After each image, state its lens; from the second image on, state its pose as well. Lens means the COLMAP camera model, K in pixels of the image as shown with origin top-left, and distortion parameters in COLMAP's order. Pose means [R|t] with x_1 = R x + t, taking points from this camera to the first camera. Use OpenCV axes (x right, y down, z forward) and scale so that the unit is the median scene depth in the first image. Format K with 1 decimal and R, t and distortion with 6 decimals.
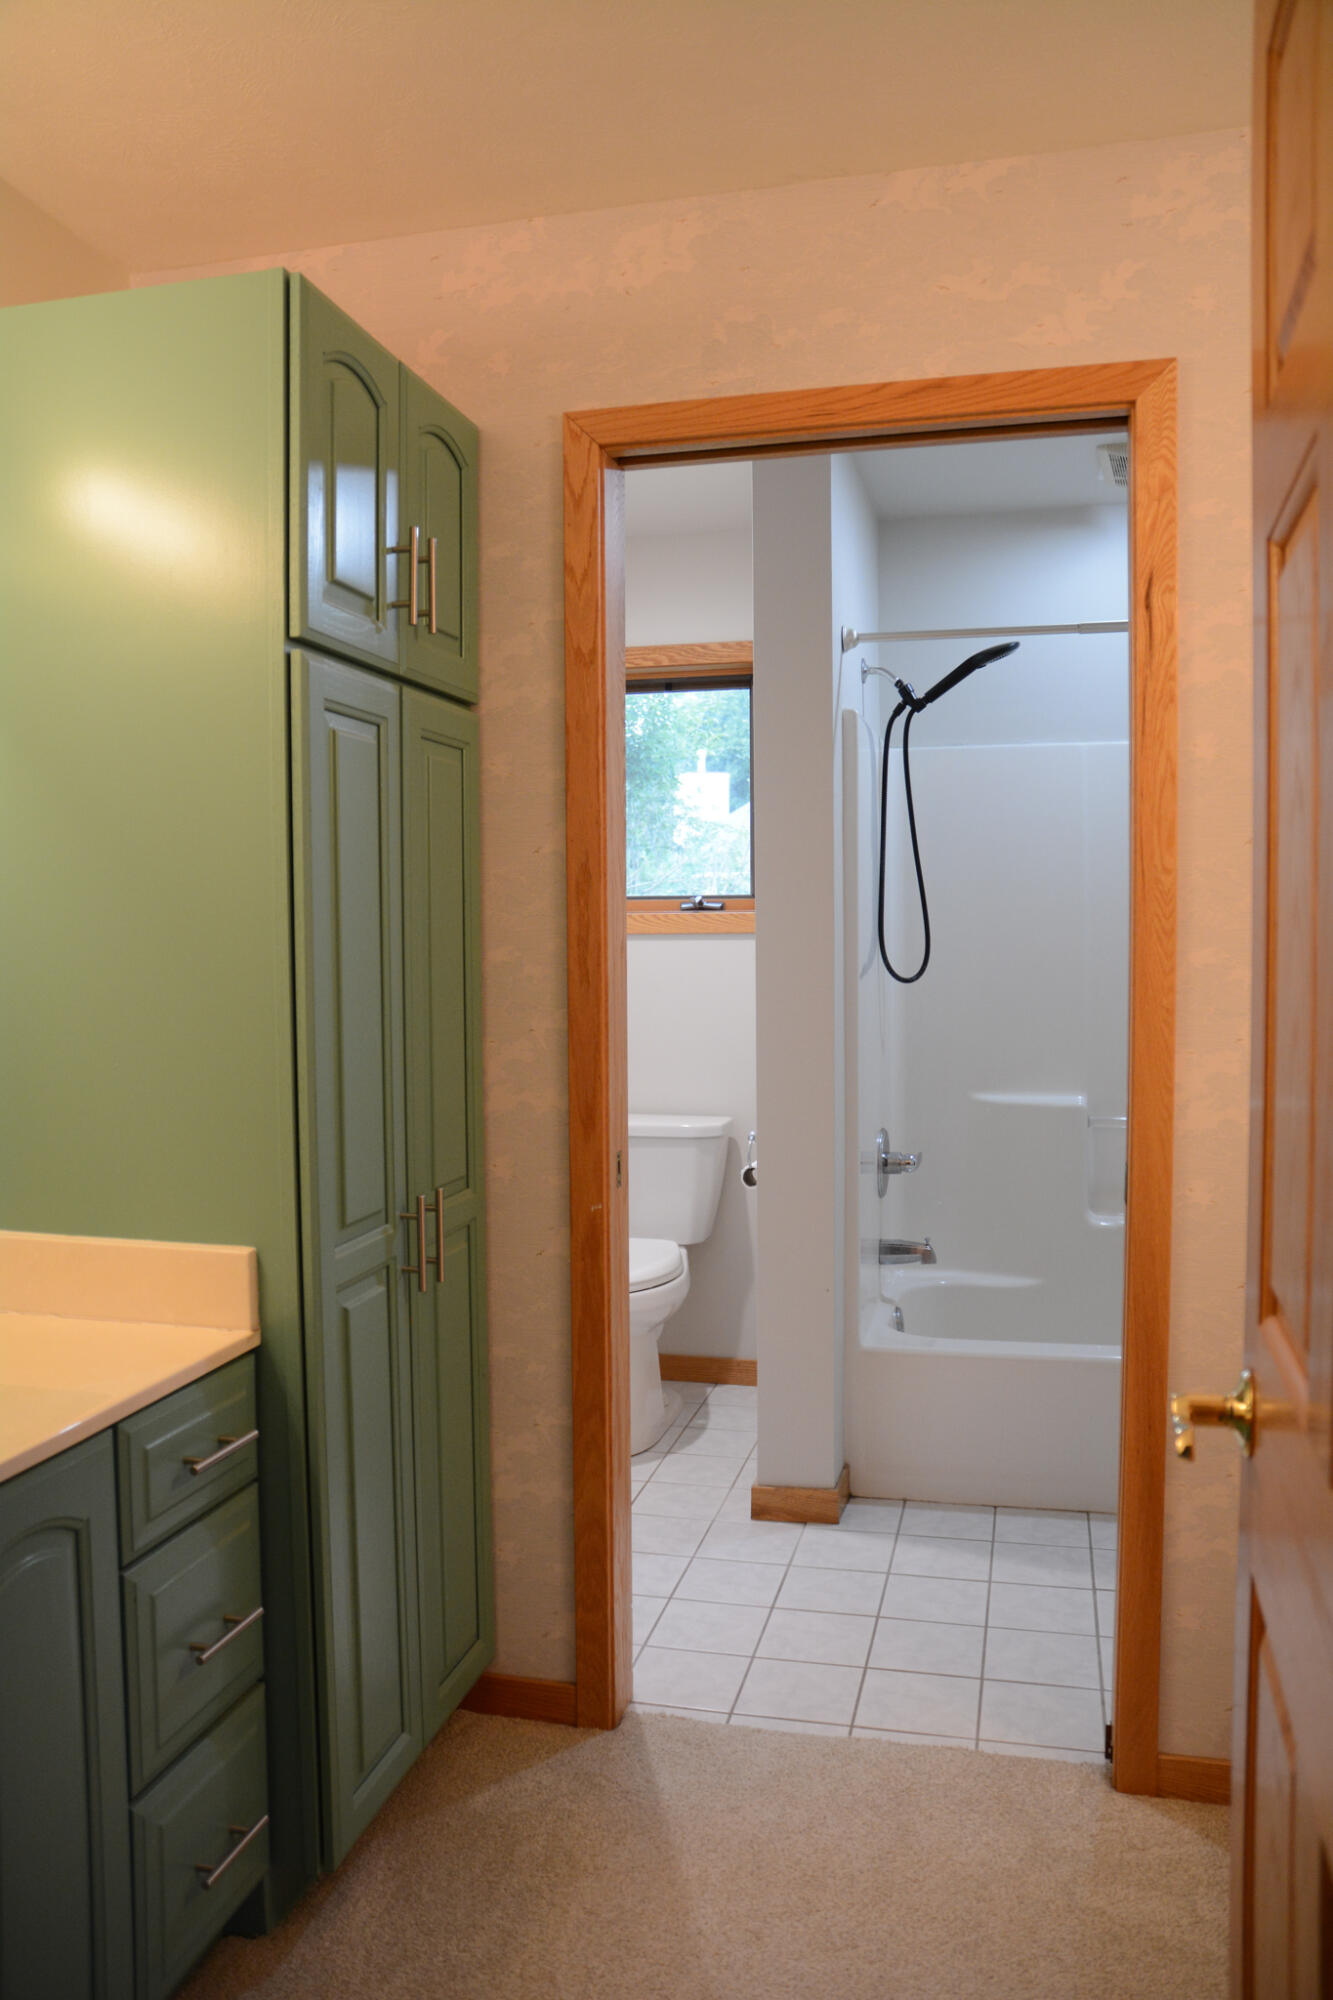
lens RADIAL K [[1497.4, 0, 675.4], [0, 1497.4, 1000.3], [0, 0, 1]] dist [-0.129741, 0.118296]
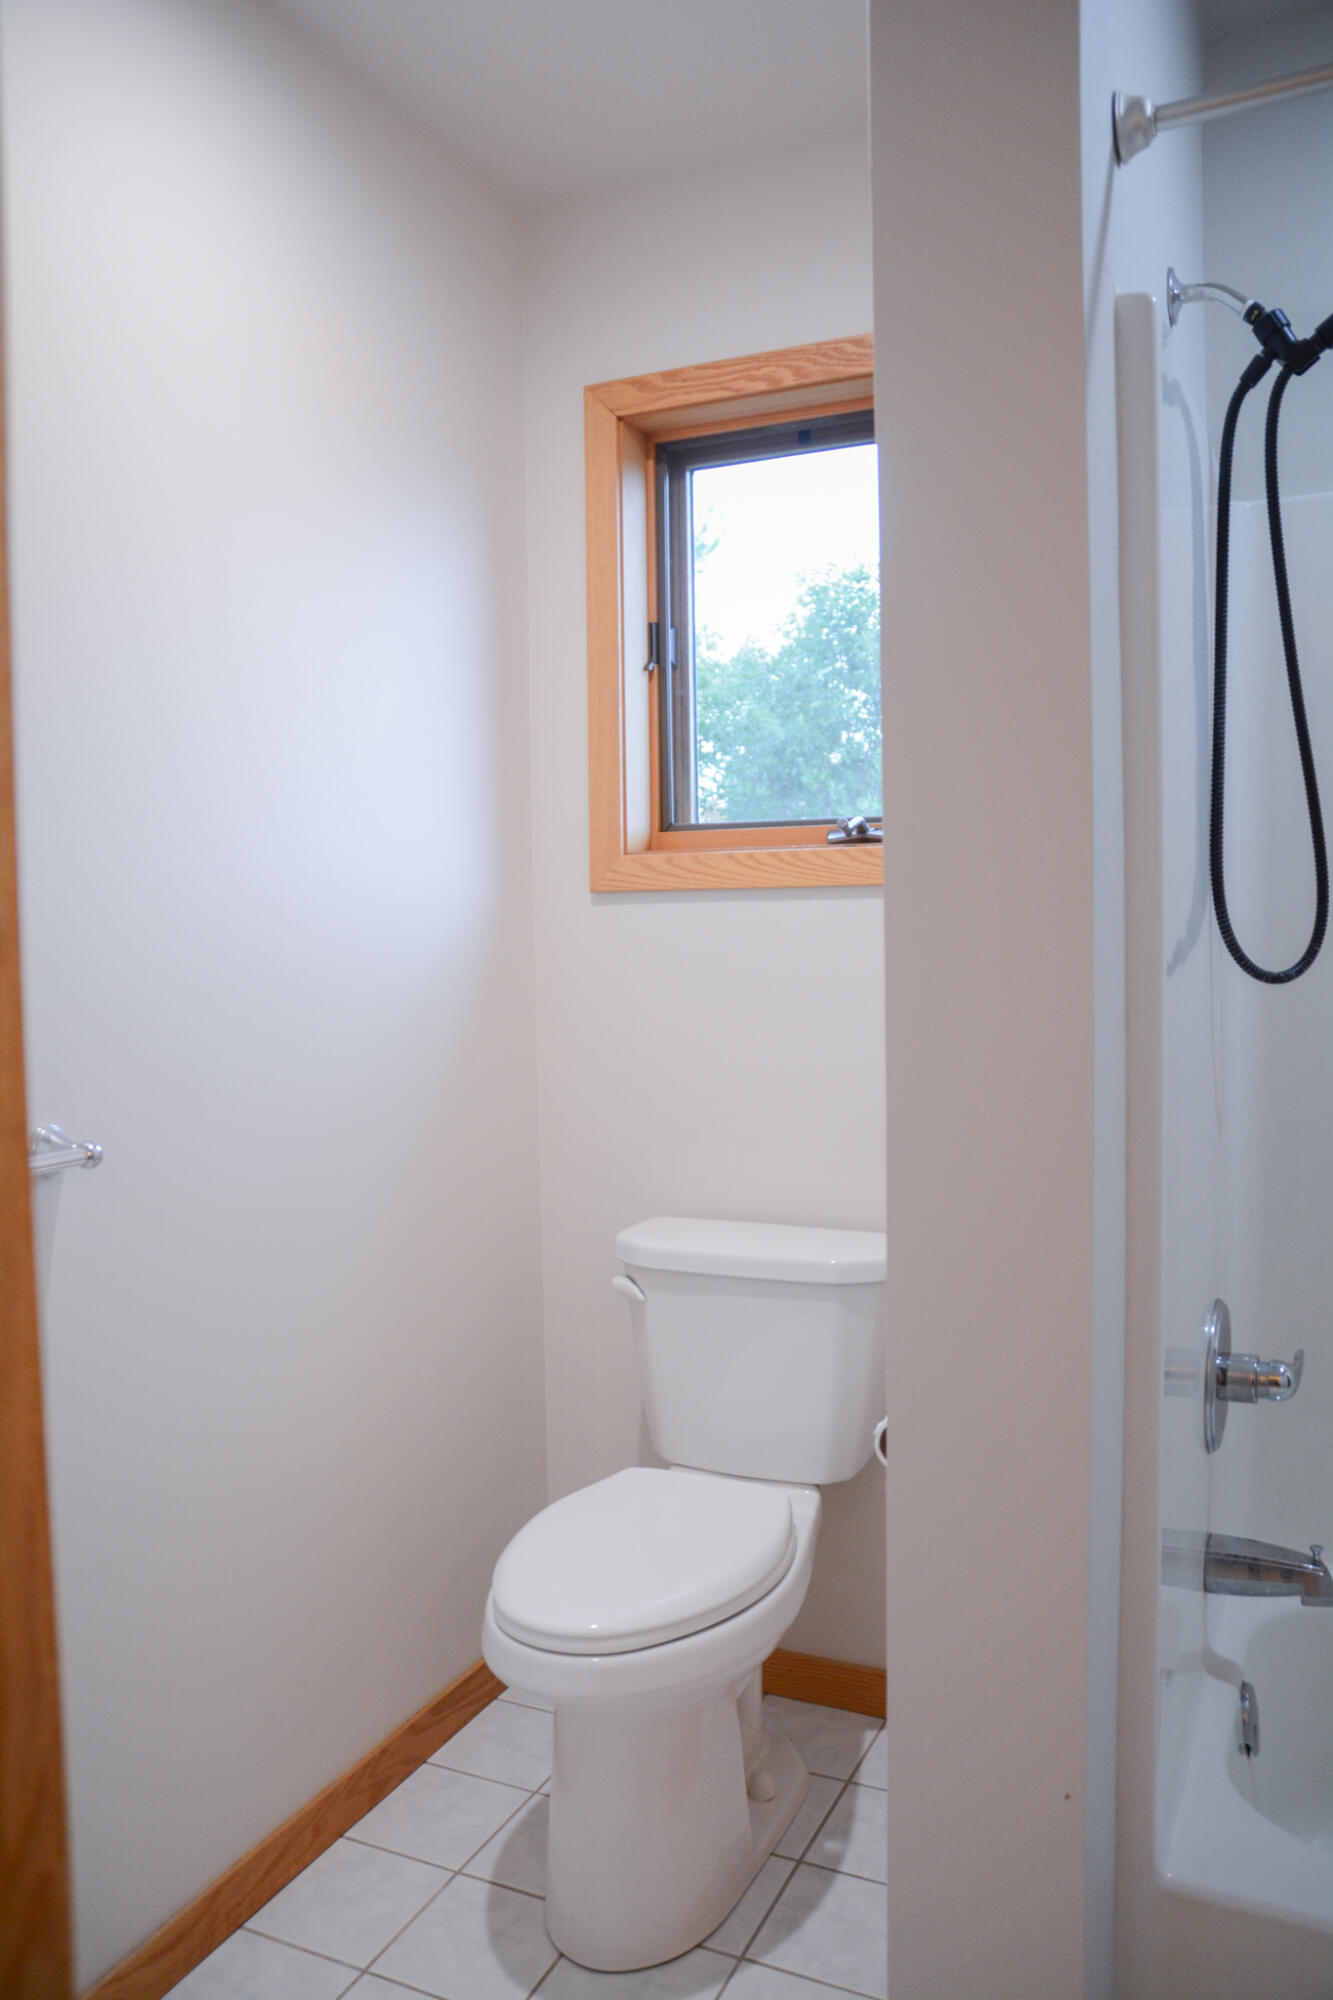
lens RADIAL K [[1497.4, 0, 675.4], [0, 1497.4, 1000.3], [0, 0, 1]] dist [-0.129741, 0.118296]
pose [[0.979441, 0.001334, -0.201727, 0.067270], [0.001093, 0.999928, 0.011923, -0.011981], [0.201729, -0.011898, 0.979369, 0.528610]]
